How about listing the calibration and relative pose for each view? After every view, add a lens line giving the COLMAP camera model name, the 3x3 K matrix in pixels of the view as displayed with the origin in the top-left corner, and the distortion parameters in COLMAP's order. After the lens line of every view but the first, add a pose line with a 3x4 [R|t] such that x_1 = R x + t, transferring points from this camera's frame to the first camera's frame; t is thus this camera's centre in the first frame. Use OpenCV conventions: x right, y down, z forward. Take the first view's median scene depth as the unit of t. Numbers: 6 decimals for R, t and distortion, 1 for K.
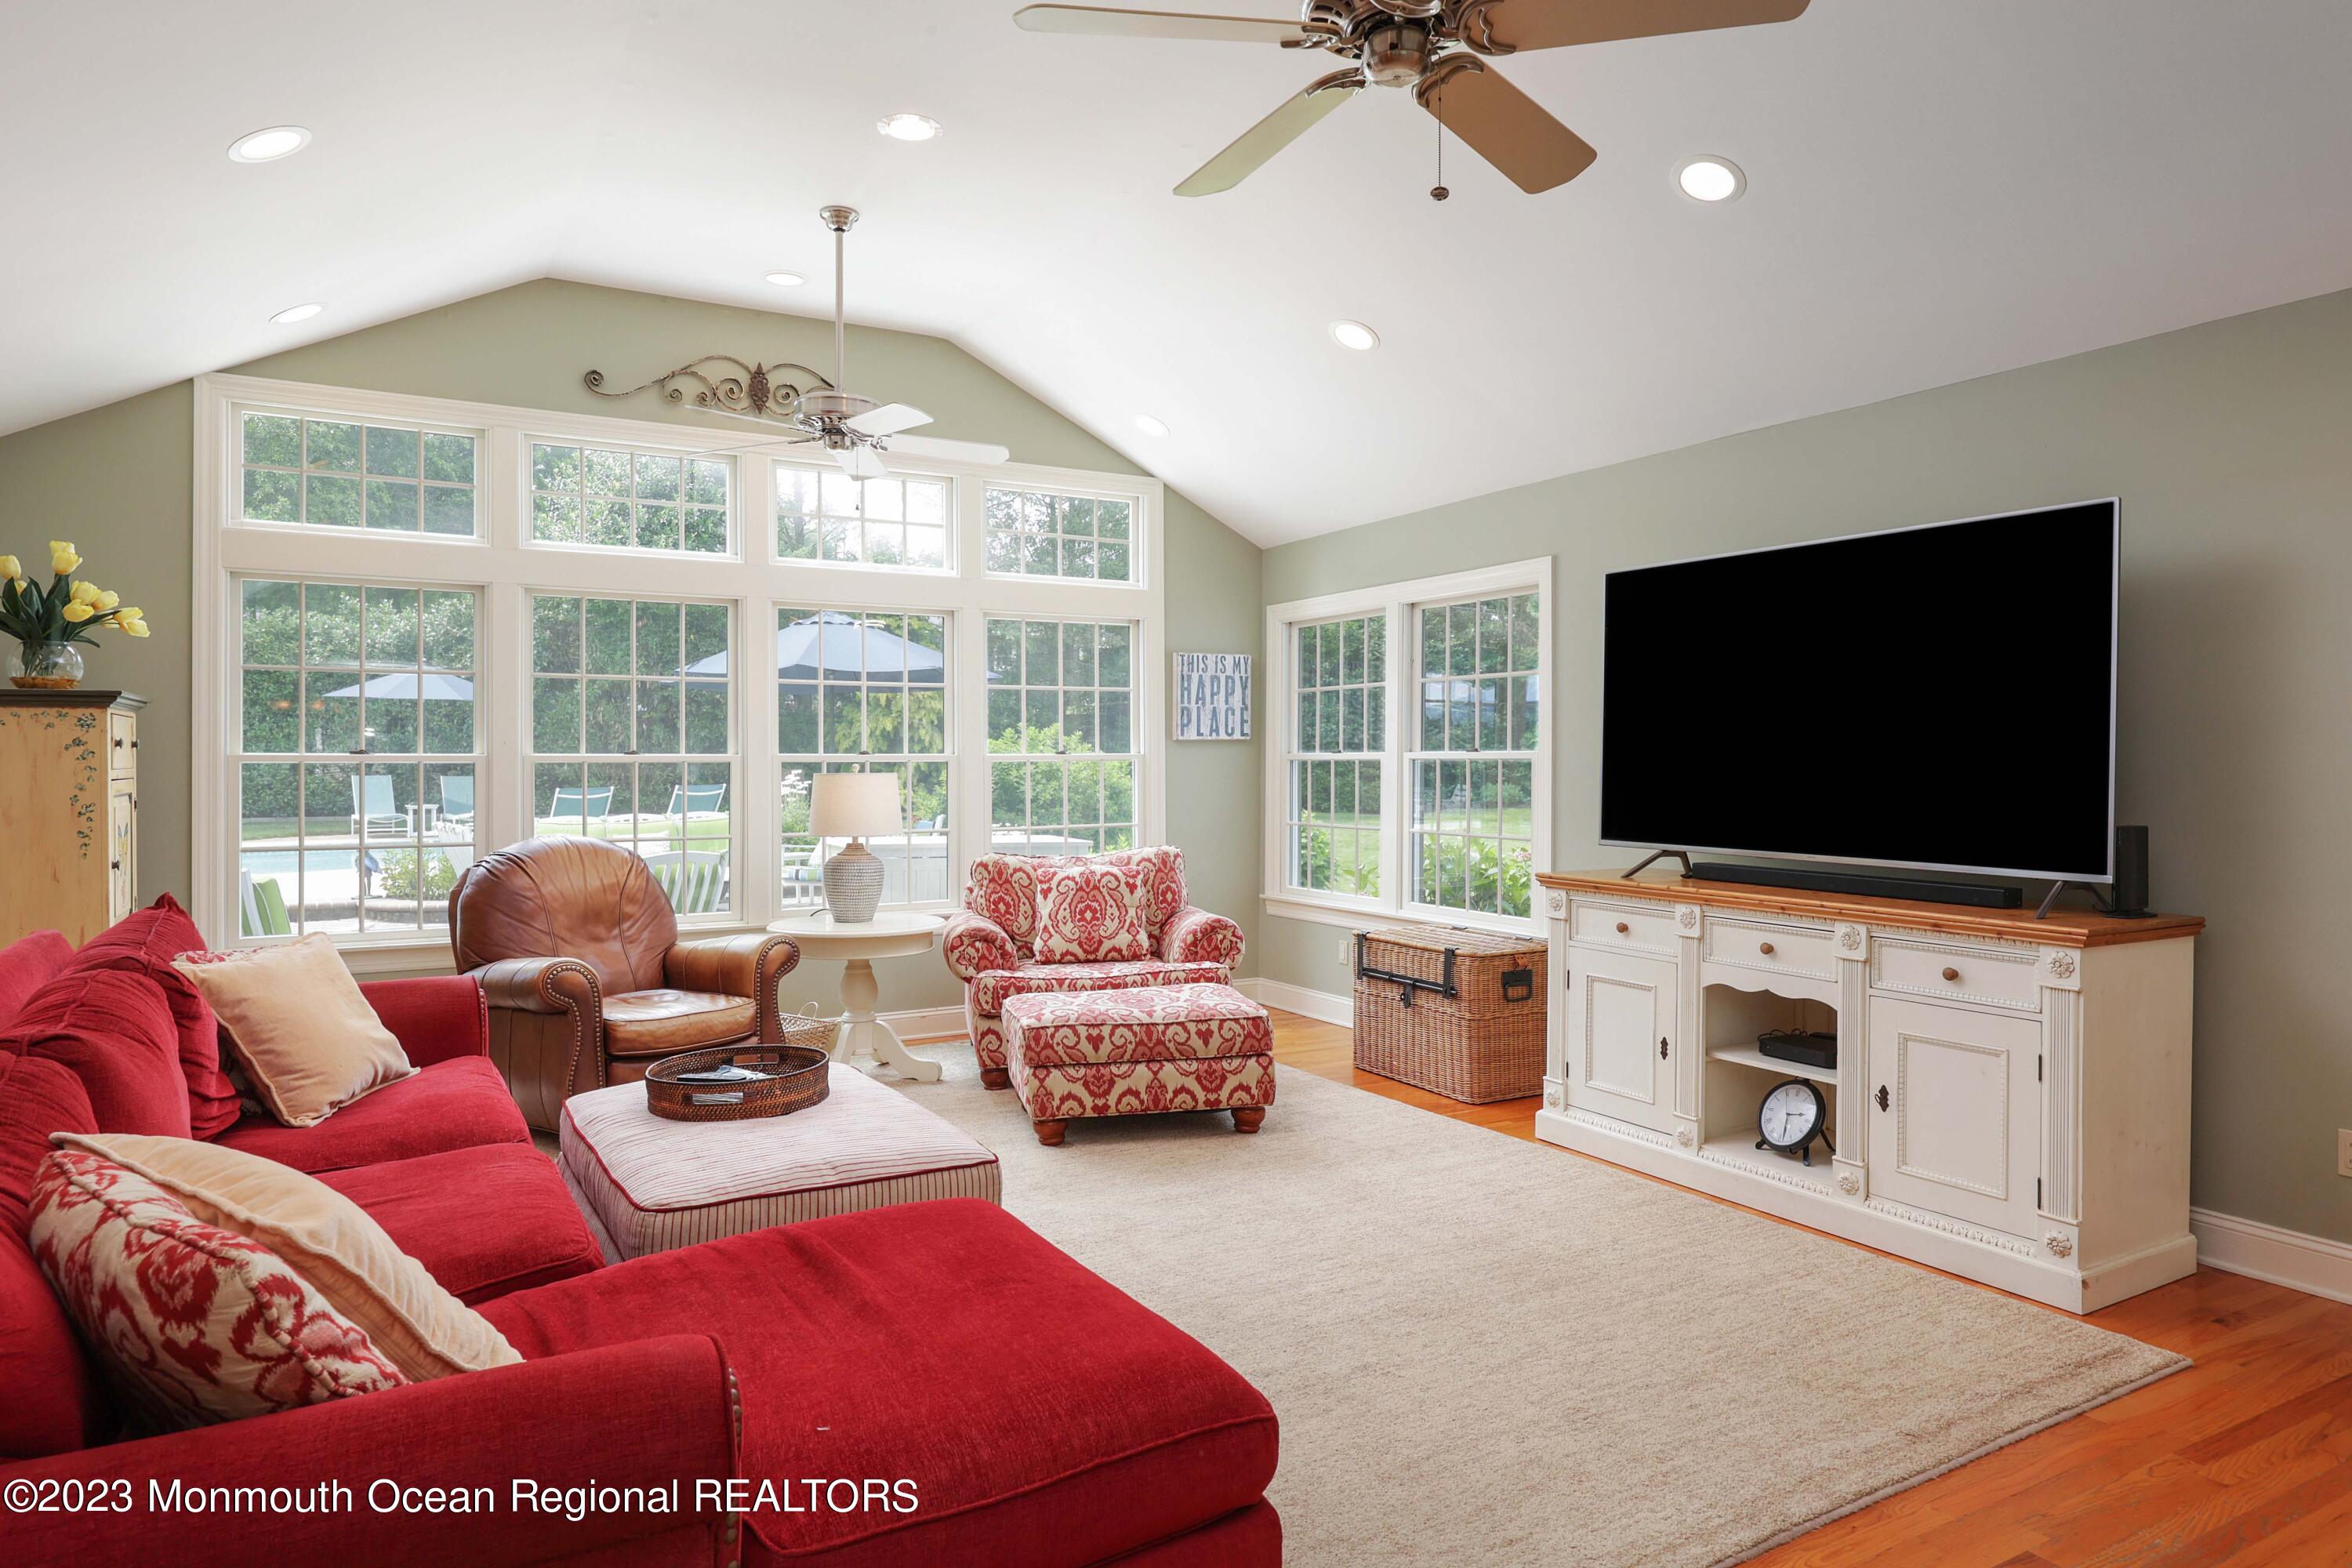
lens RADIAL K [[1386.3, 0, 1173.0], [0, 1386.3, 768.7], [0, 0, 1]] dist [-0.009502, -0.001132]
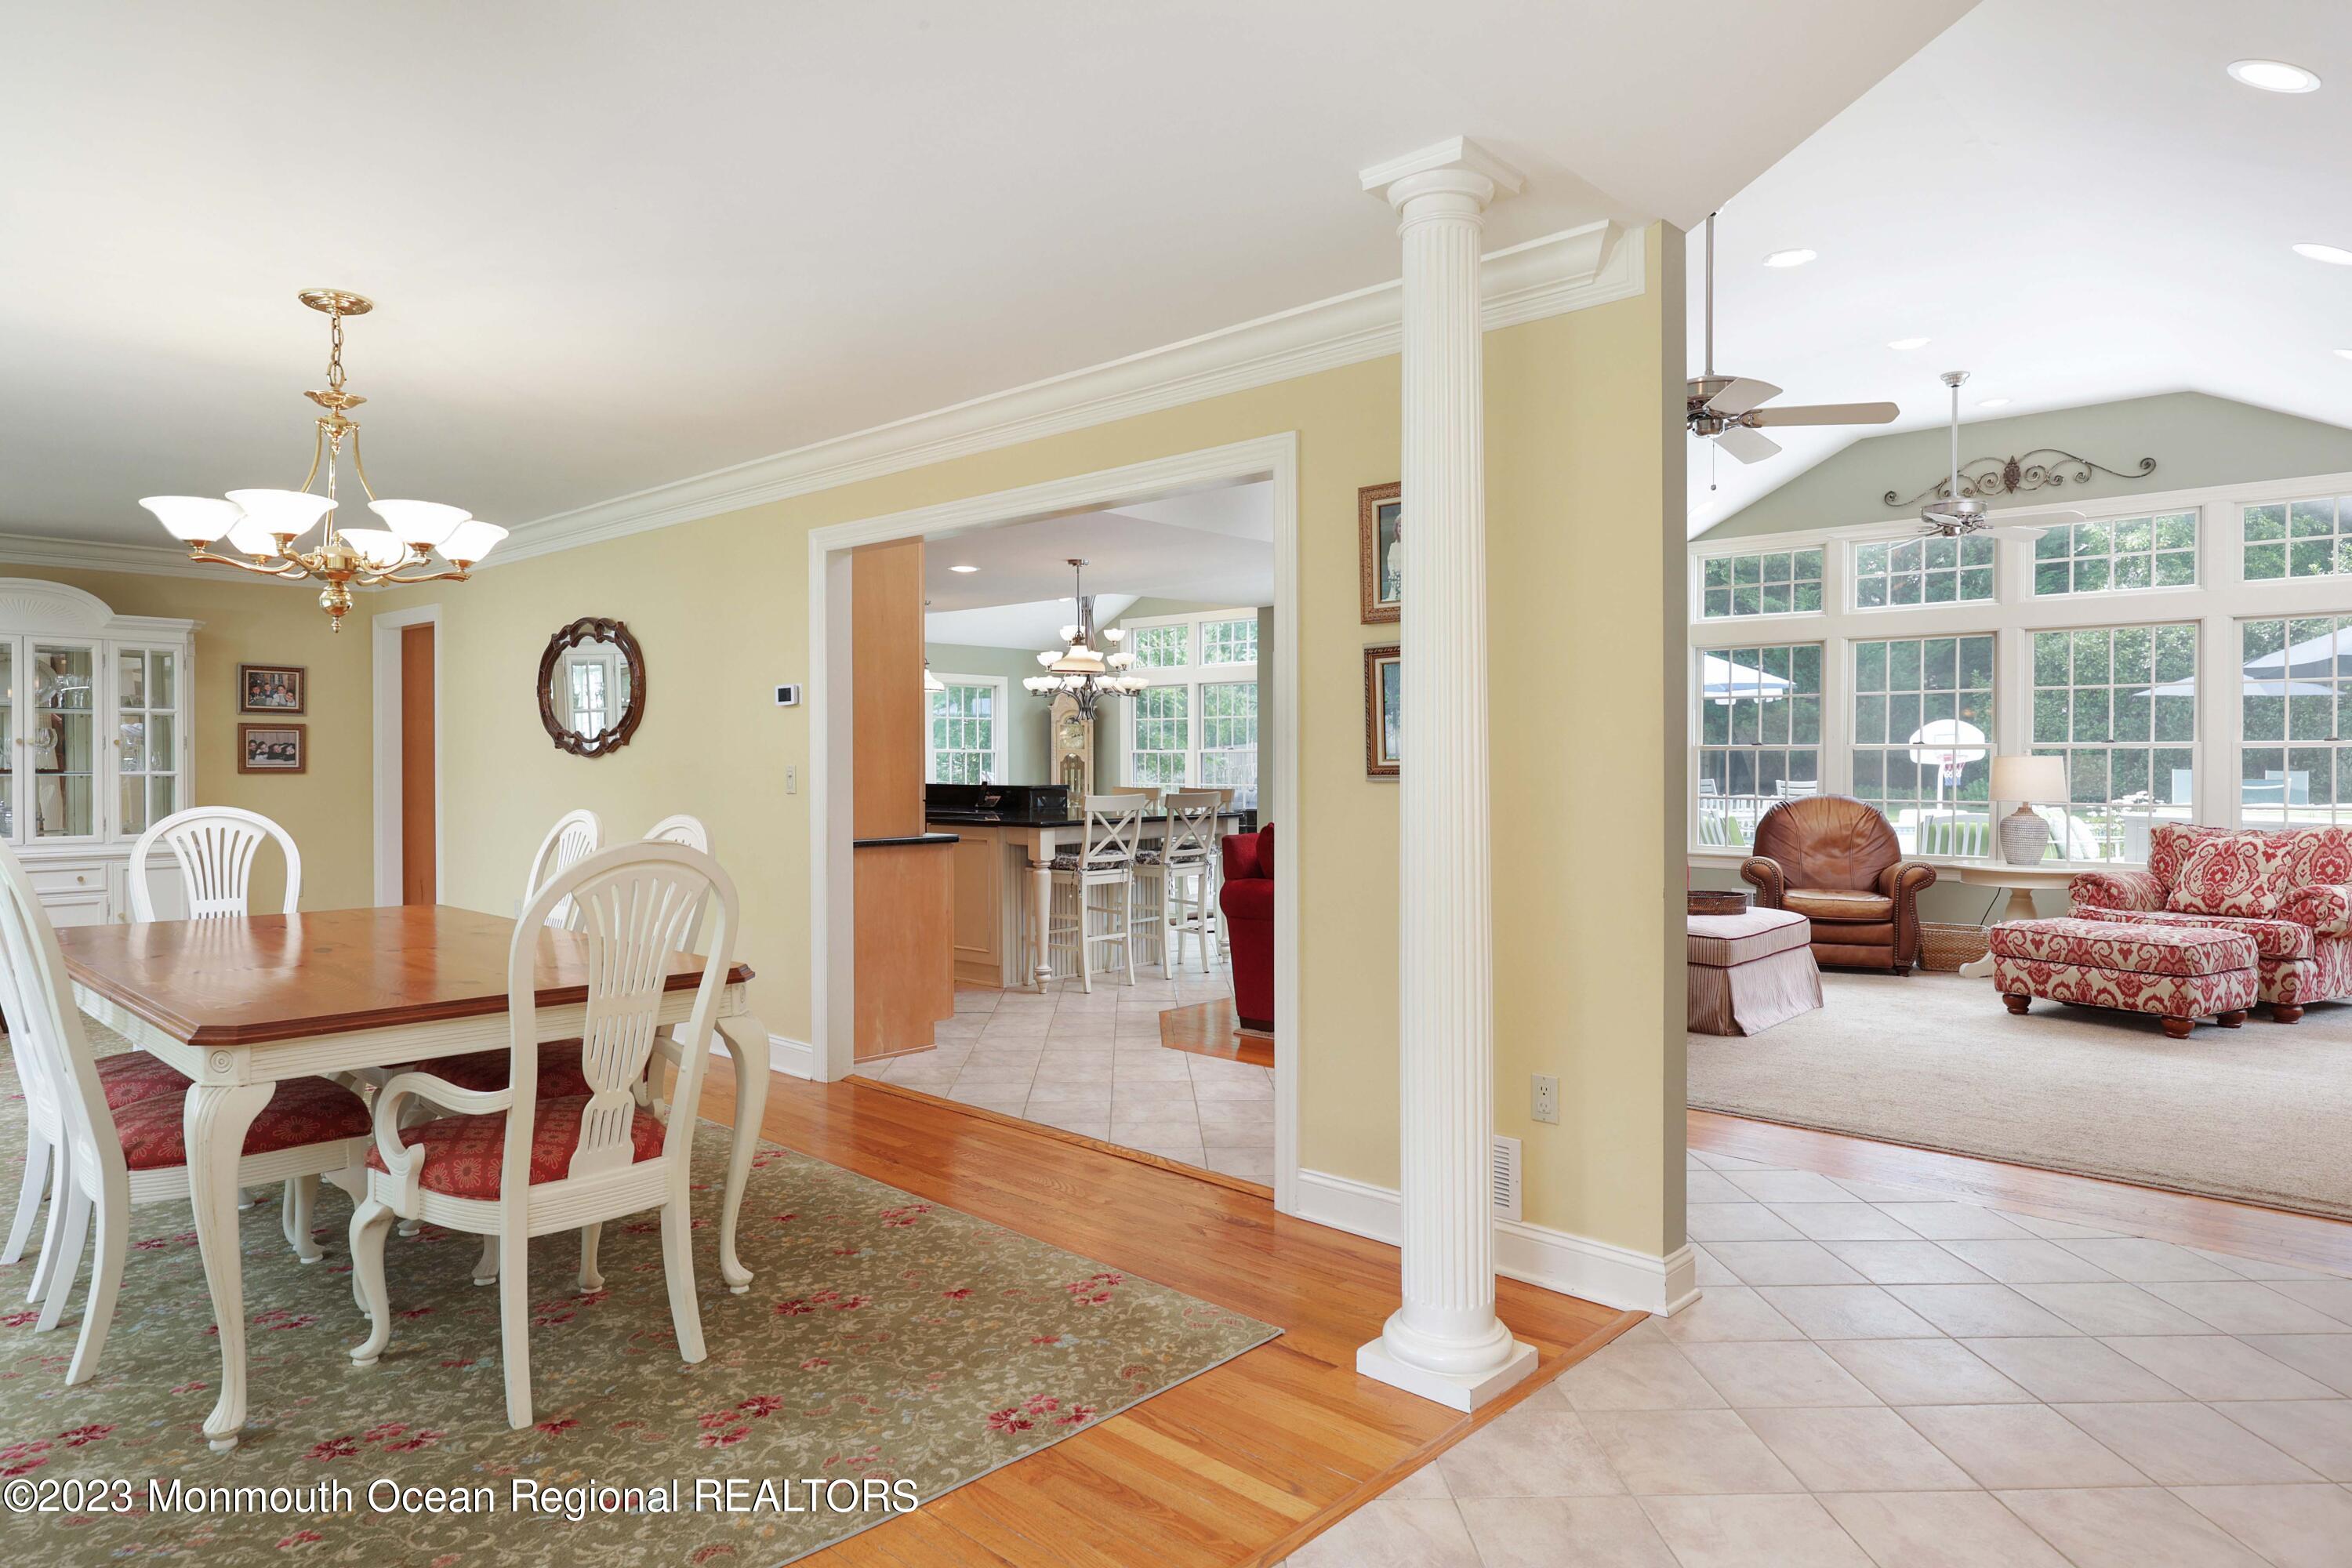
lens RADIAL K [[1386.3, 0, 1172.1], [0, 1386.3, 775.8], [0, 0, 1]] dist [-0.009502, -0.001132]
pose [[0.304375, 0.013011, -0.952463, 0.817243], [-0.001813, 0.999913, 0.013080, 0.006046], [0.952550, -0.002255, 0.304372, -0.220000]]
